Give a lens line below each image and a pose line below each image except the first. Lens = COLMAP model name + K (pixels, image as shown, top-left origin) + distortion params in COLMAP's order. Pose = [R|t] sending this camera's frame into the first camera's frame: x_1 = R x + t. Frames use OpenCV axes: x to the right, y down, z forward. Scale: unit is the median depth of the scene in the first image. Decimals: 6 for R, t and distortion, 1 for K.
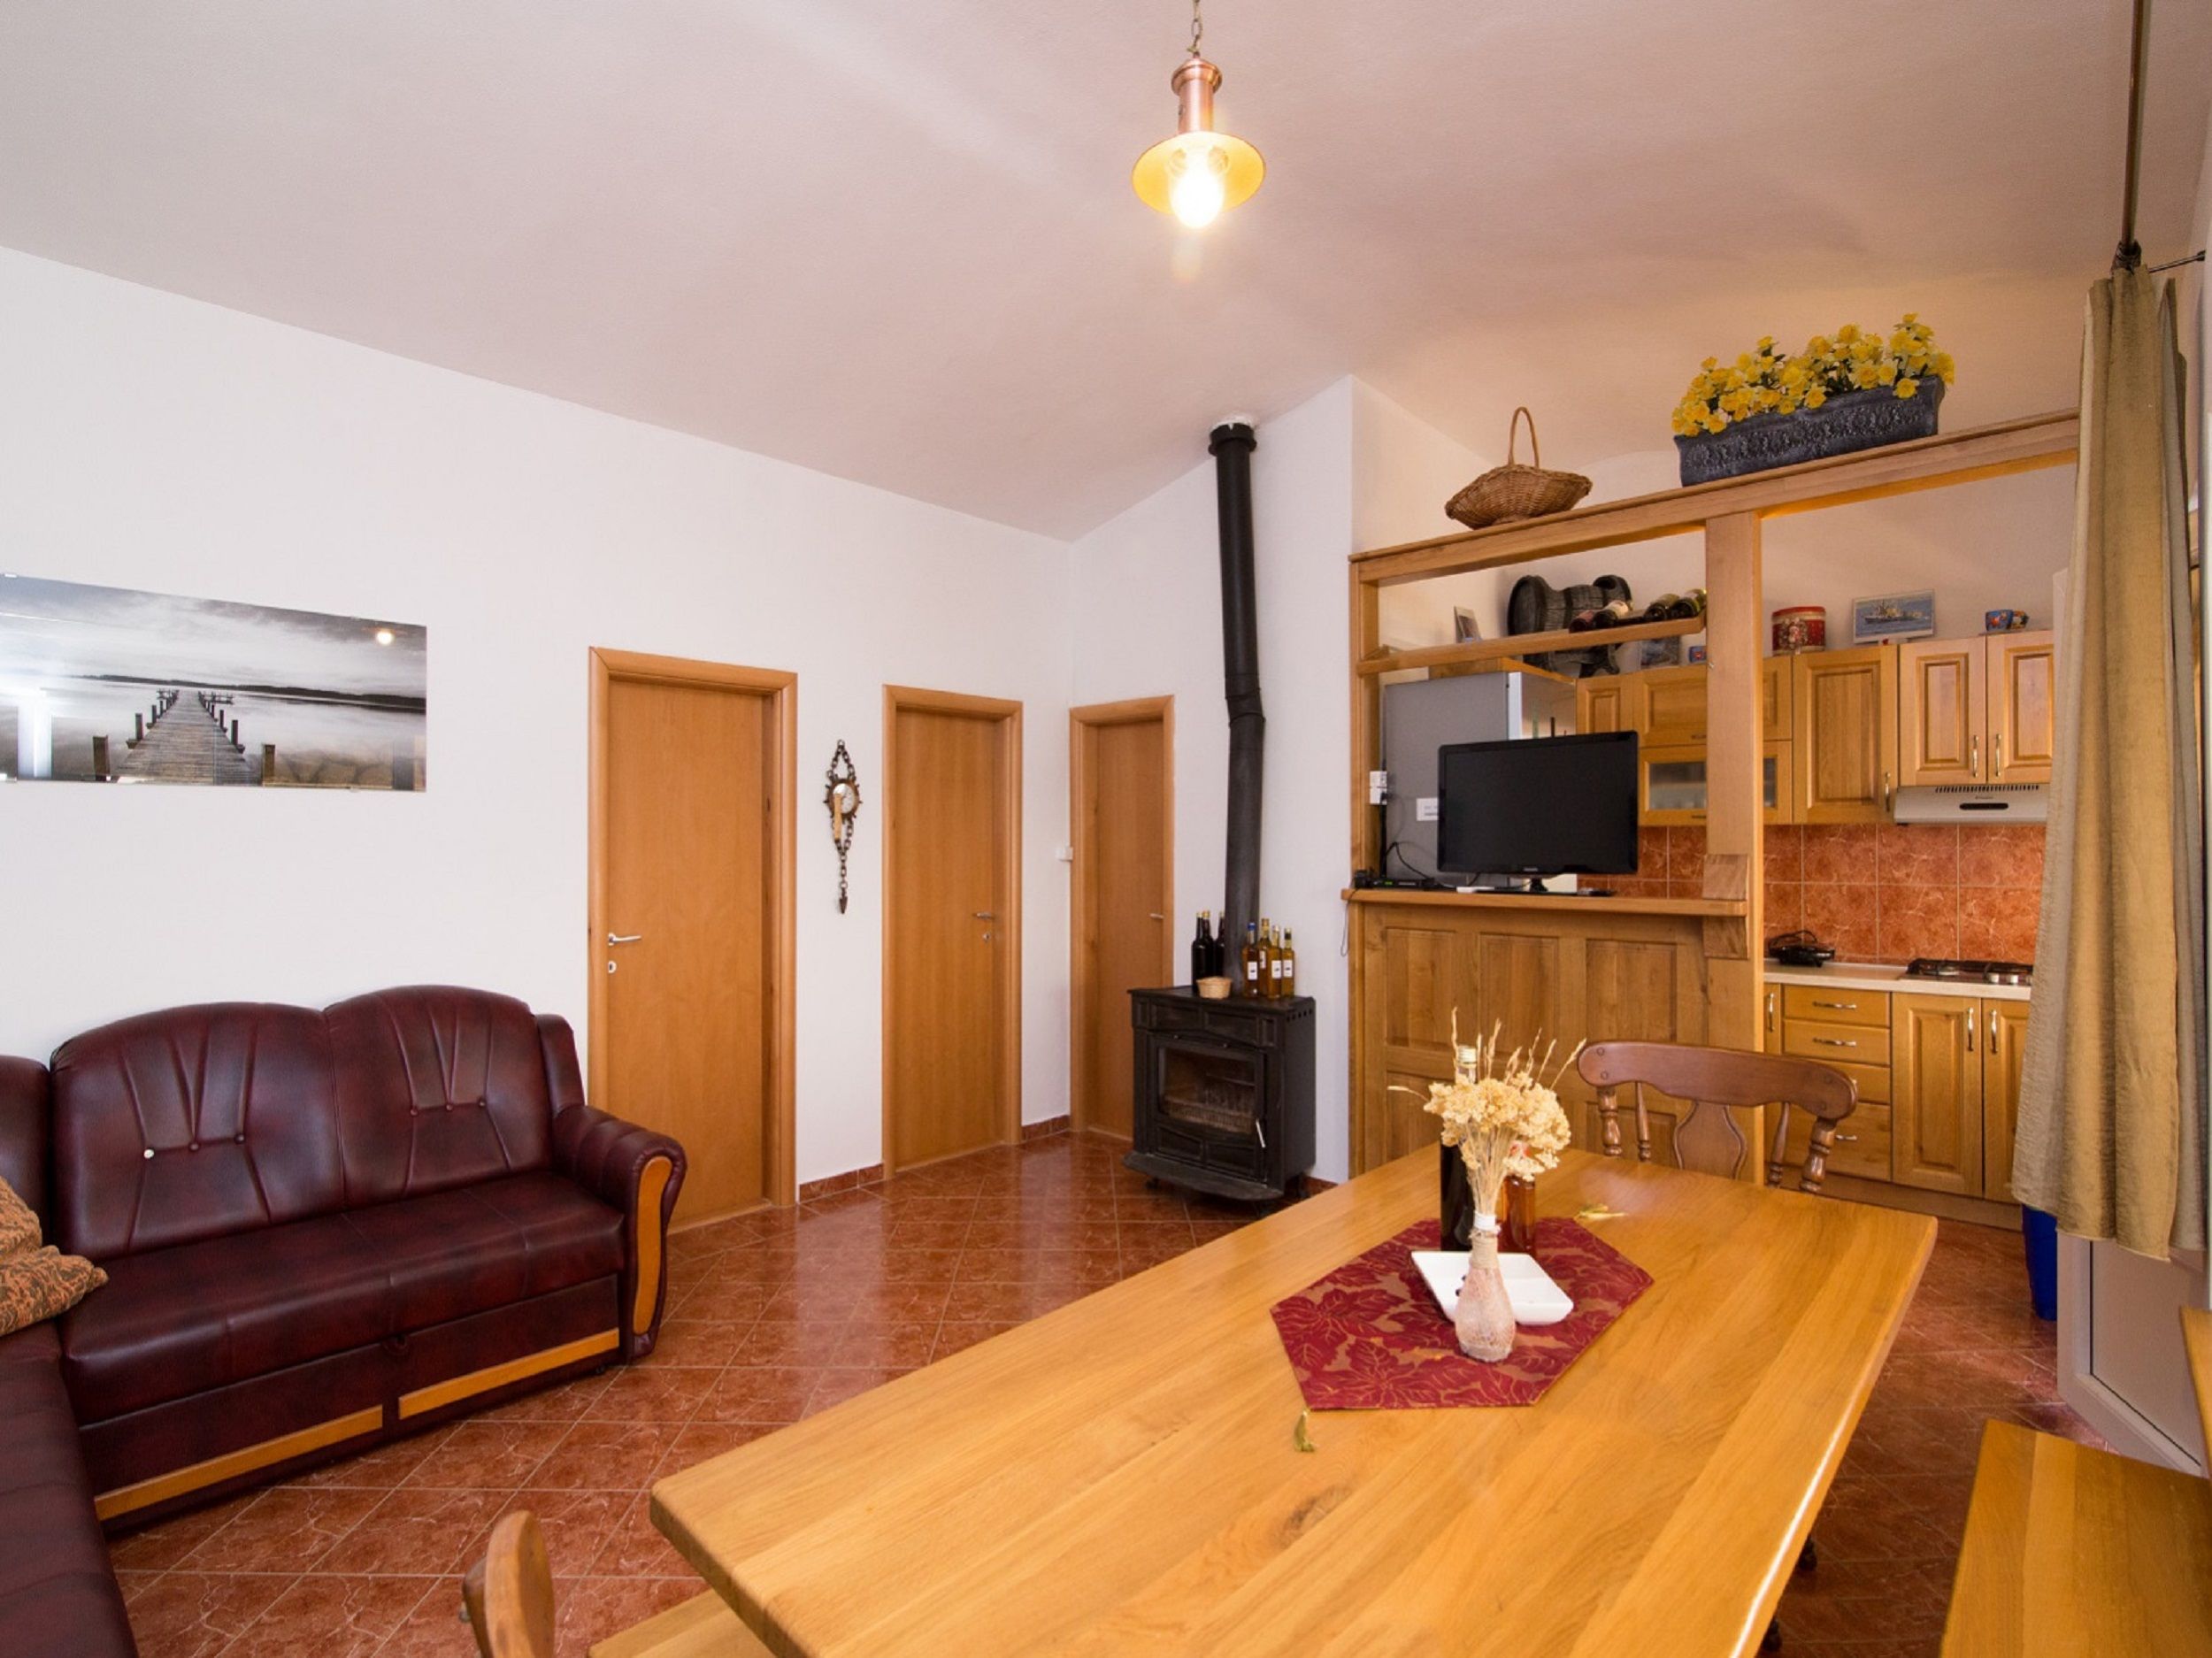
lens RADIAL K [[1035.6, 0, 1118.7], [0, 1035.6, 830.9], [0, 0, 1]] dist [-0.014625, -0.000524]
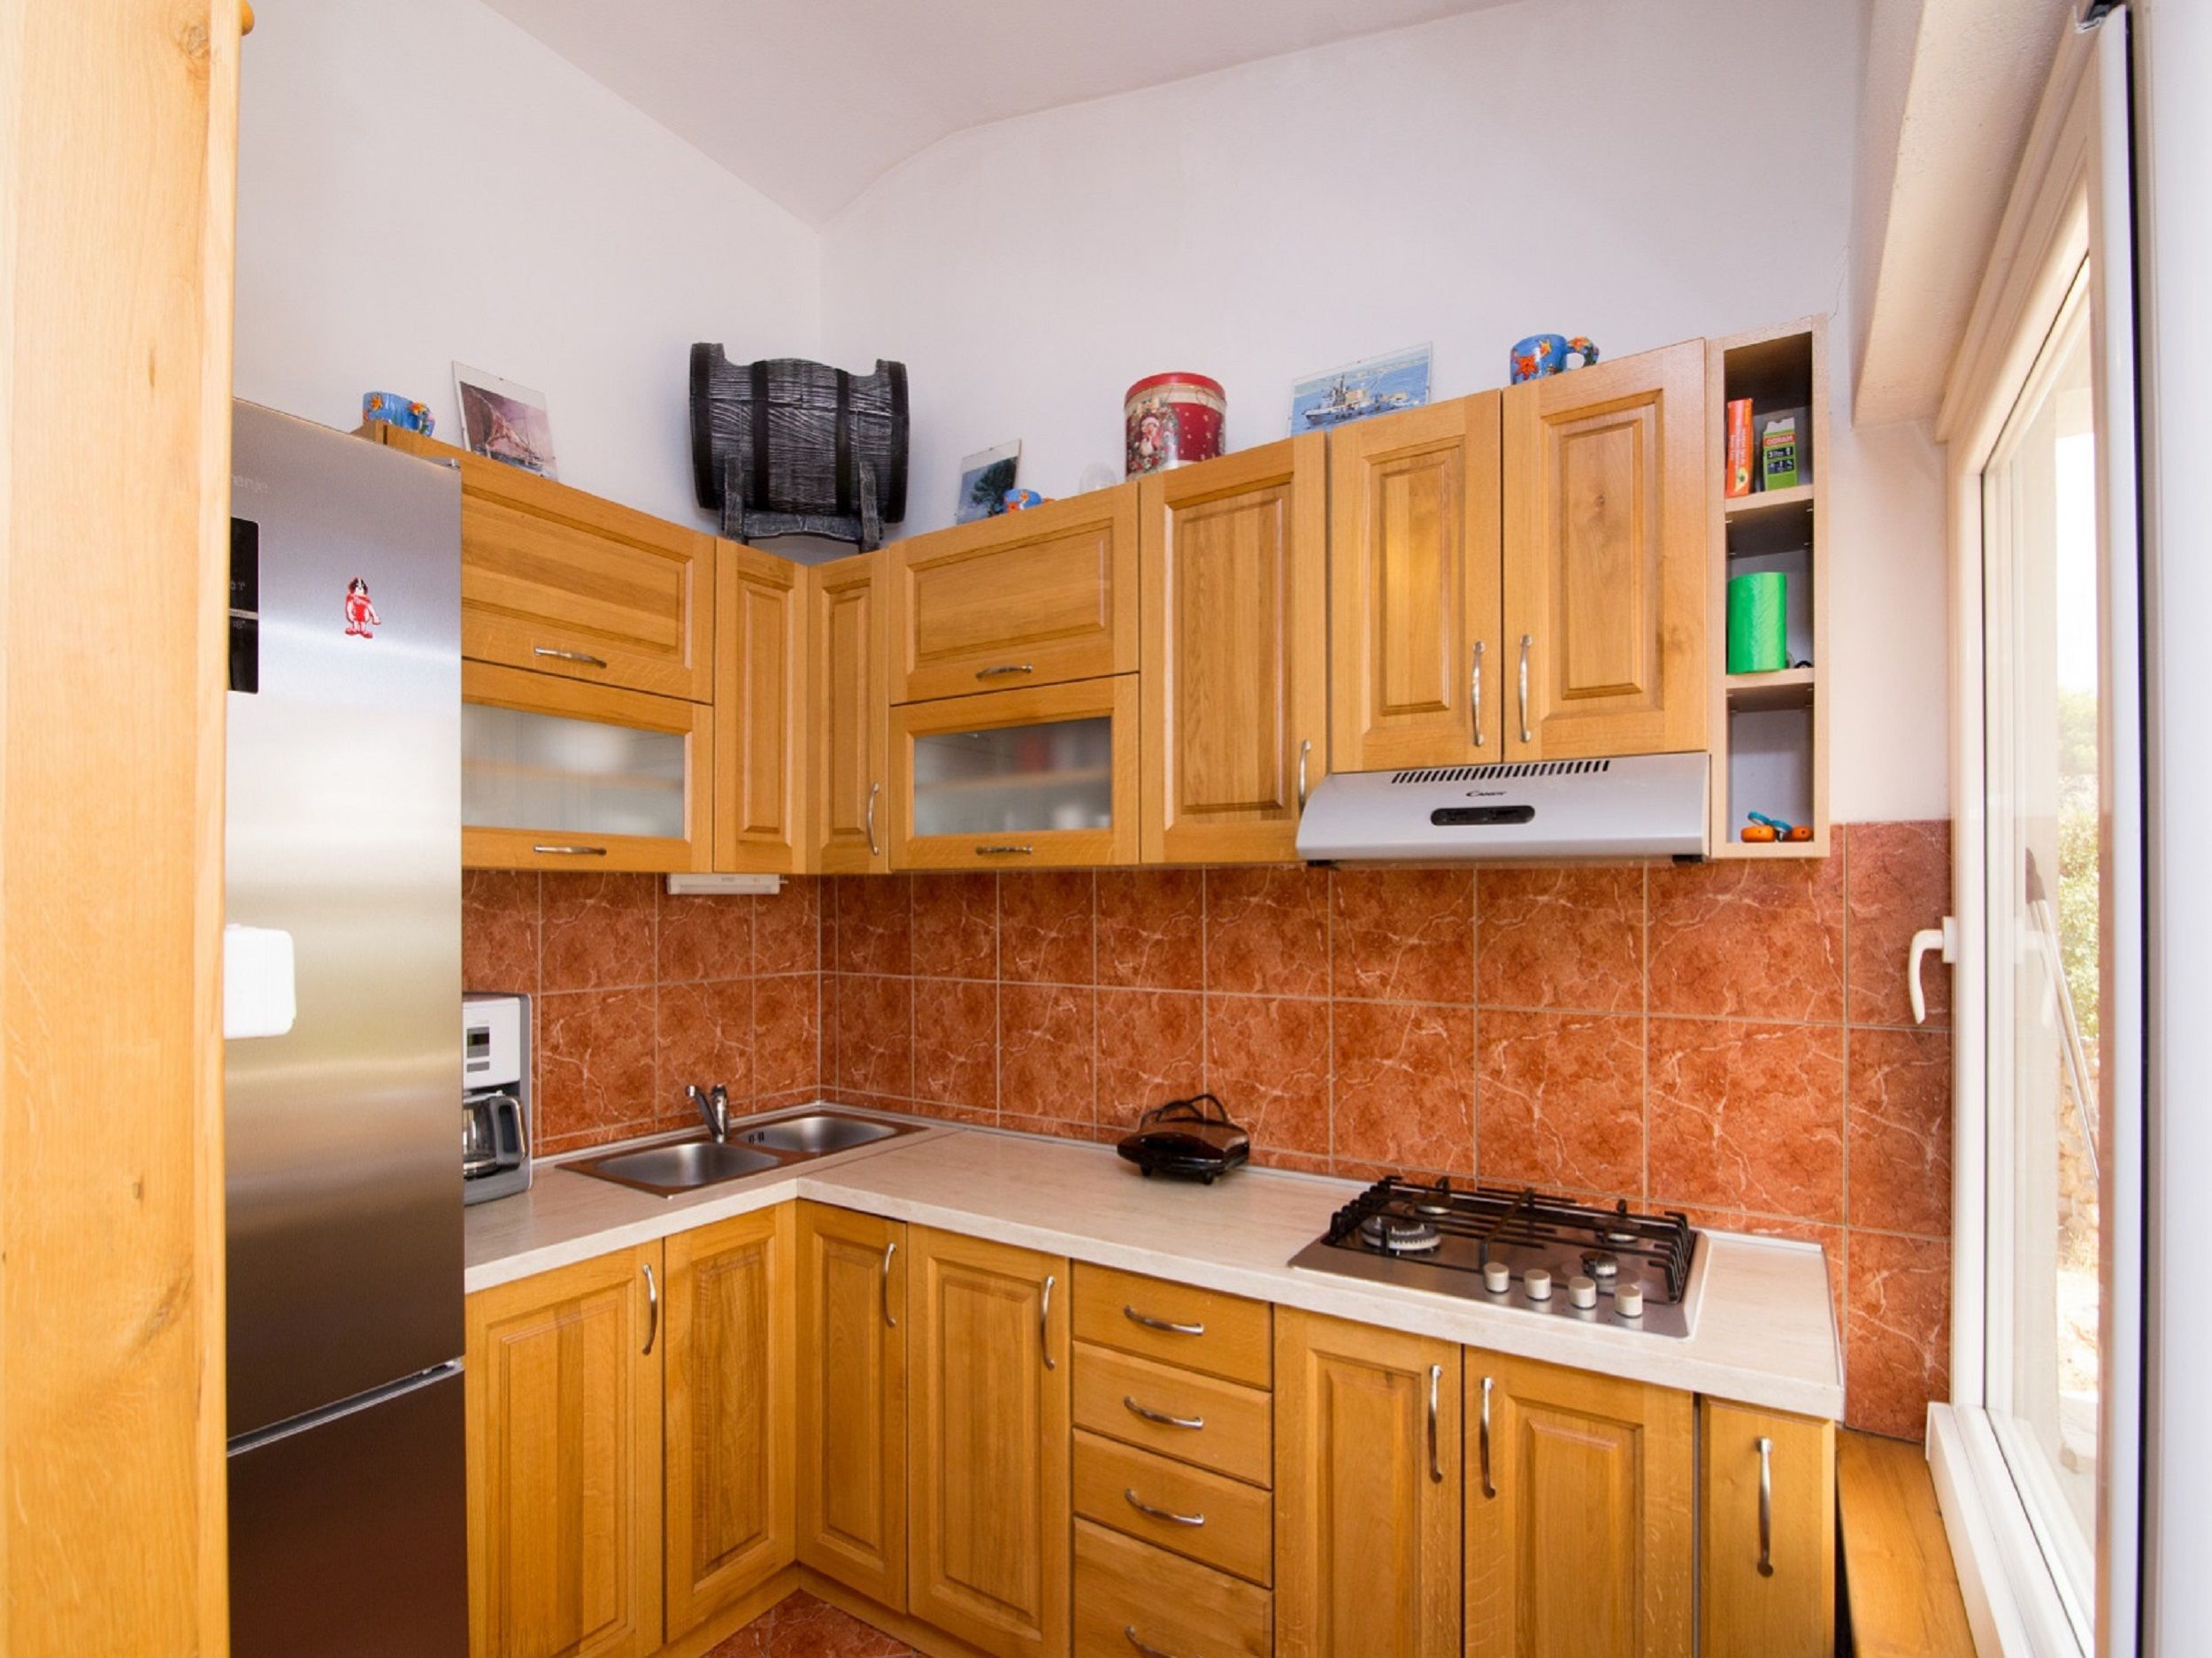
lens RADIAL K [[1035.6, 0, 1109.4], [0, 1035.6, 893.0], [0, 0, 1]] dist [-0.014625, -0.000524]
pose [[0.981385, 0.002093, 0.192039, 0.583049], [-0.003153, 0.999981, 0.005217, 0.002699], [-0.192025, -0.005725, 0.981373, 0.597970]]
